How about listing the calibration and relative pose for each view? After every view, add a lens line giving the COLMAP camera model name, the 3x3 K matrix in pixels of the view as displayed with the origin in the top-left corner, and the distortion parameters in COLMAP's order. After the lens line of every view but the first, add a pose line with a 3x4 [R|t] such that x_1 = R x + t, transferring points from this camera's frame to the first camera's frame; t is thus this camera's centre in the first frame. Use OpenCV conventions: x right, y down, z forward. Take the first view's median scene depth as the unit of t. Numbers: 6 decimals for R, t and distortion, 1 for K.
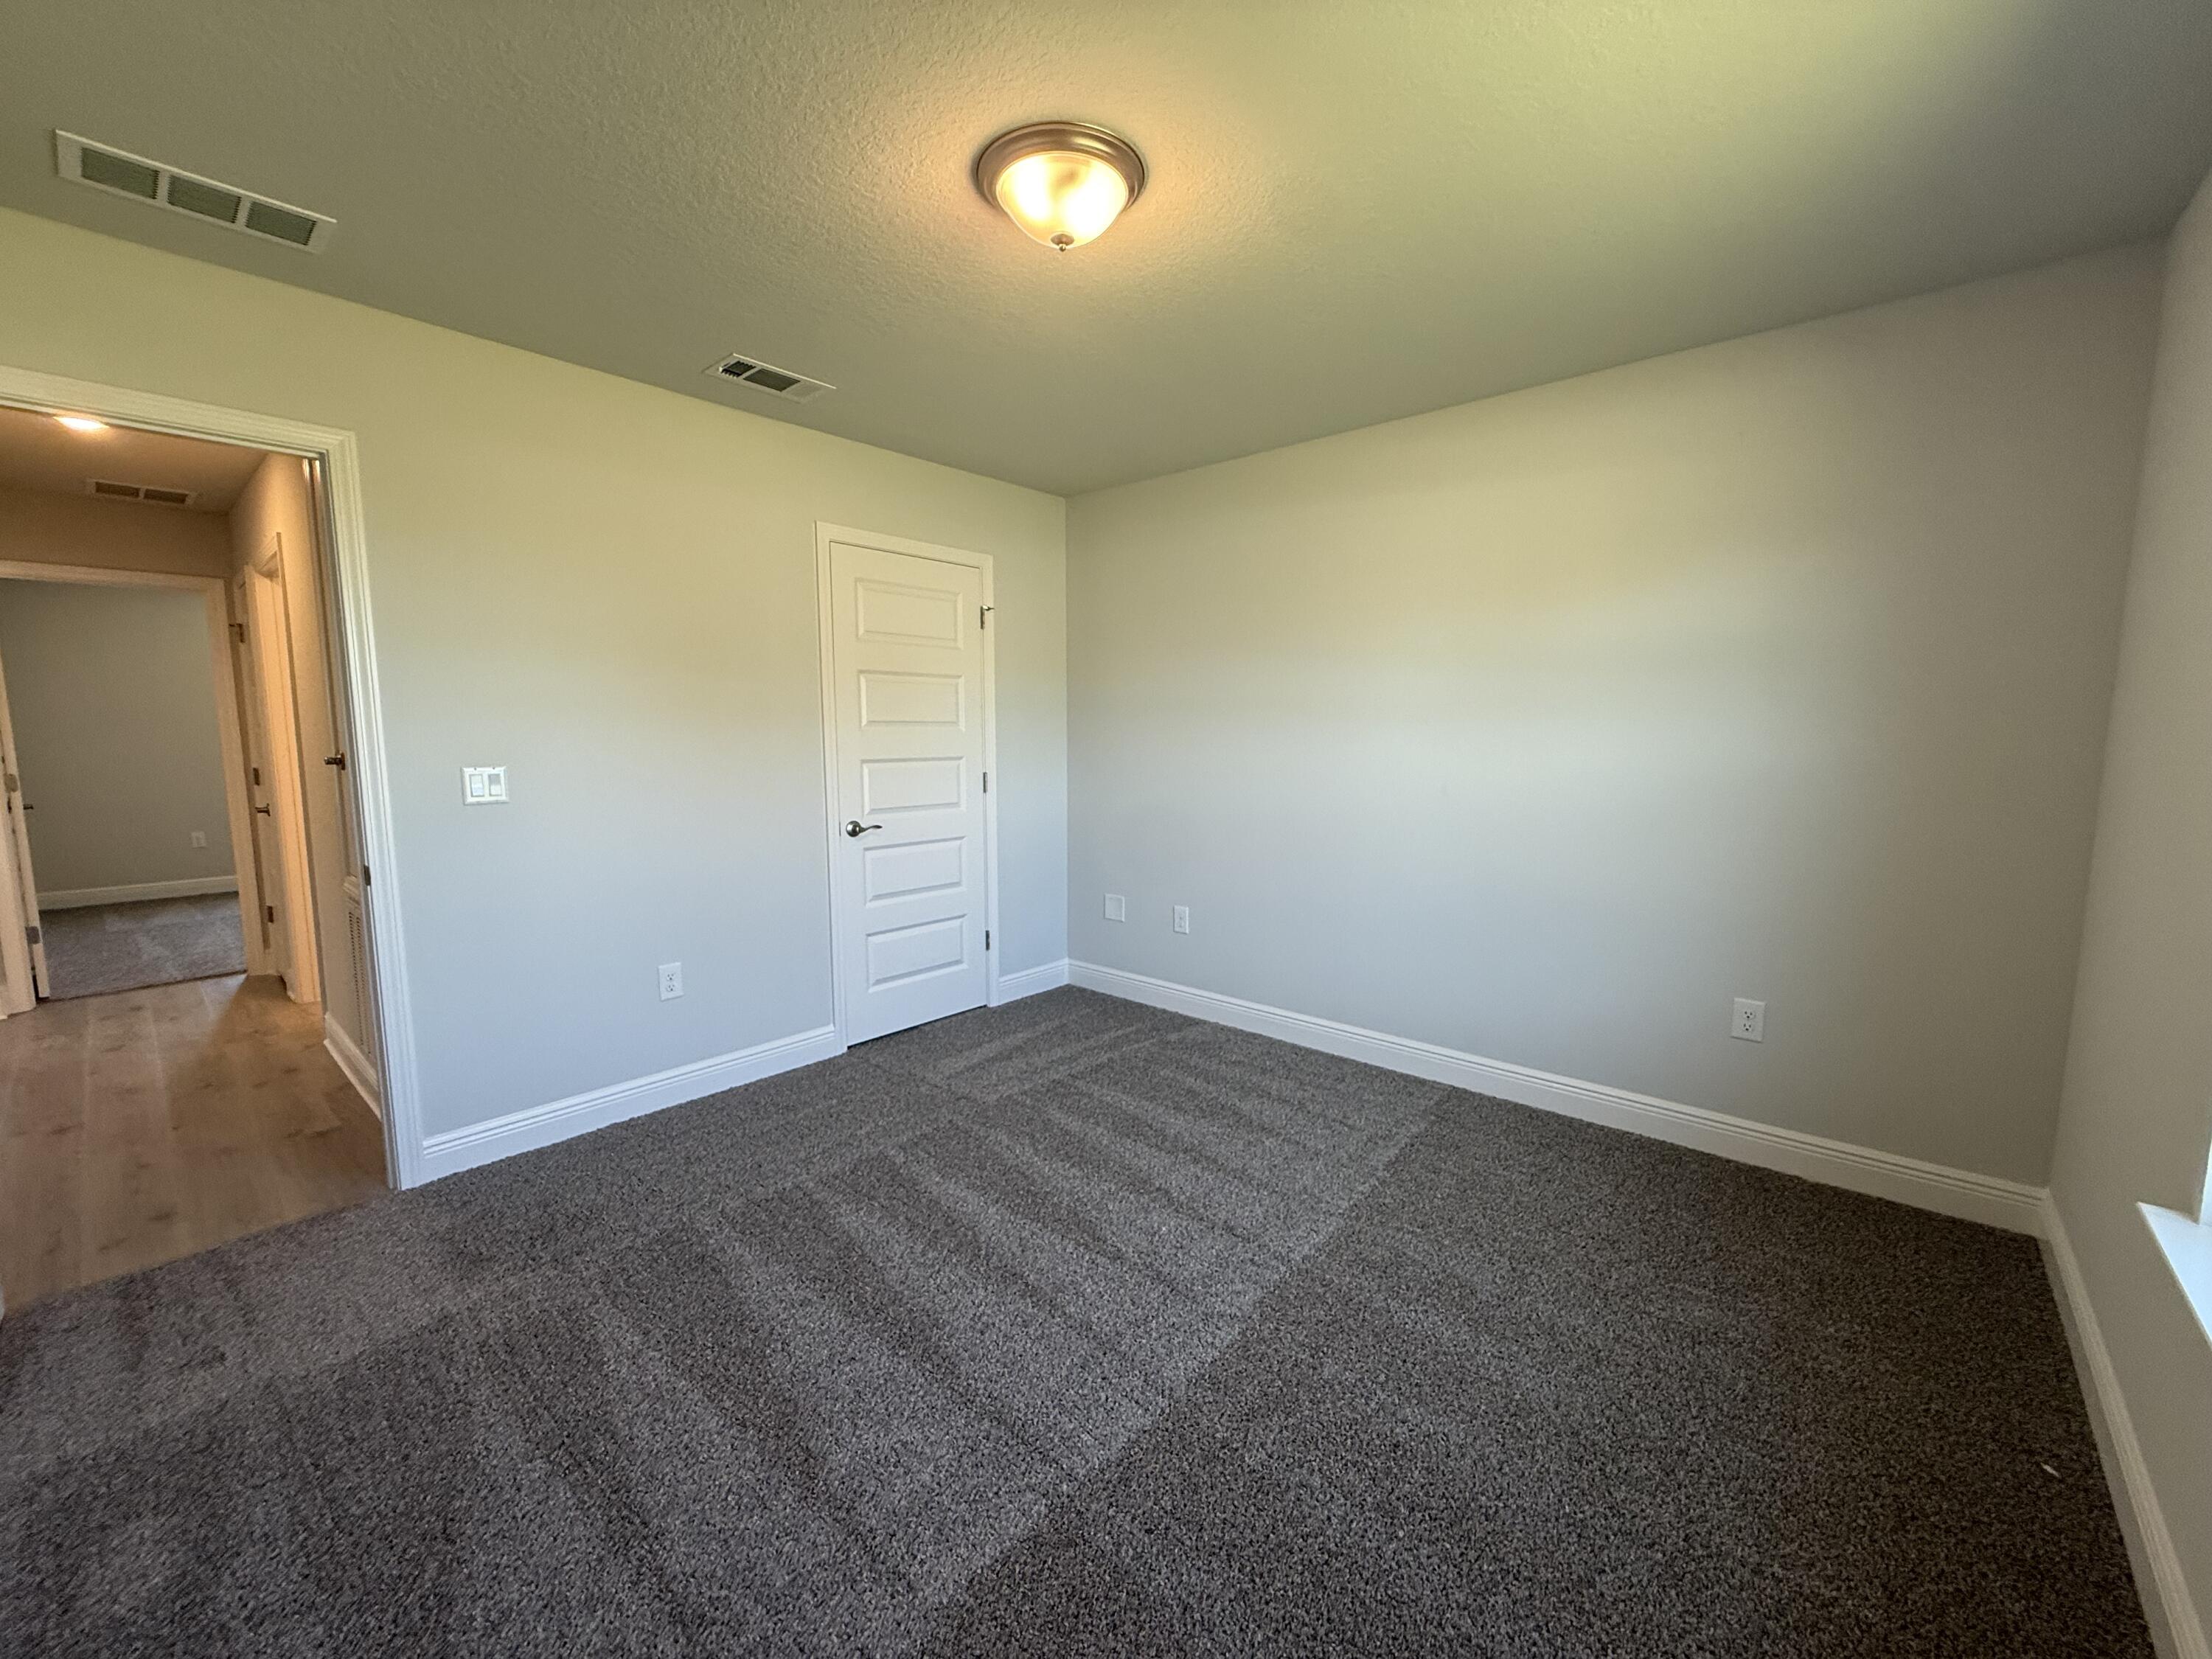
lens RADIAL K [[880.1, 0, 1103.0], [0, 880.1, 829.4], [0, 0, 1]] dist [0.000148, 0.000172]
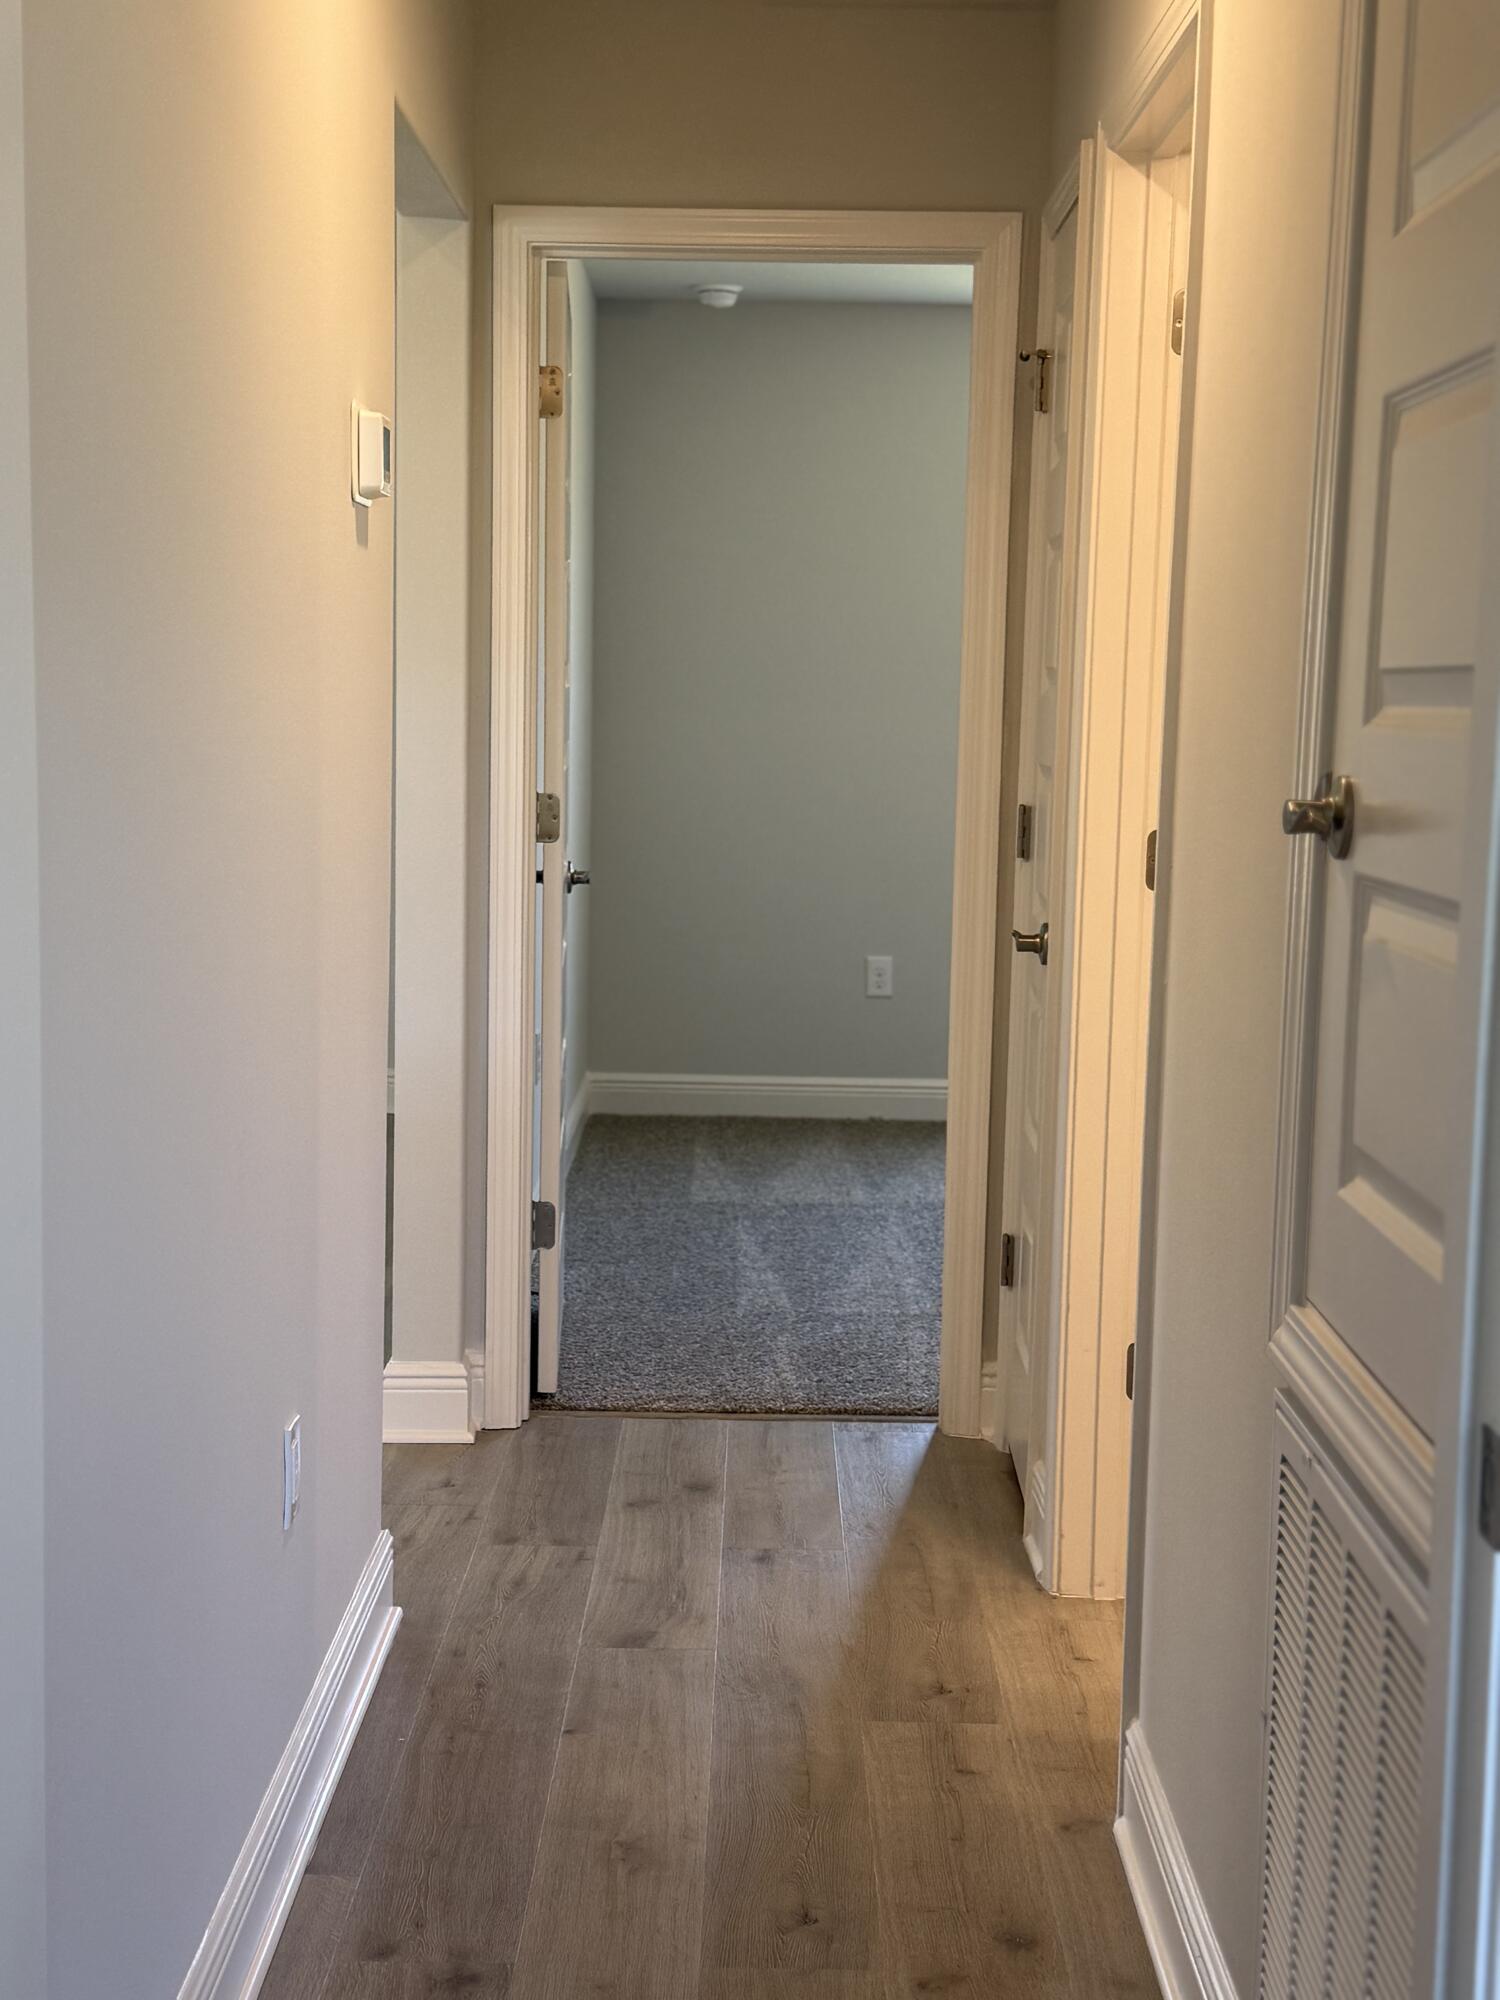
lens RADIAL K [[2754.3, 0, 750.0], [0, 2754.3, 1000.0], [0, 0, 1]] dist [0.104197, -0.011985]
pose [[0.657373, 0.100224, -0.746871, -0.295189], [-0.107039, 0.993486, 0.039105, -0.030257], [0.745924, 0.054237, 0.663819, 0.285294]]
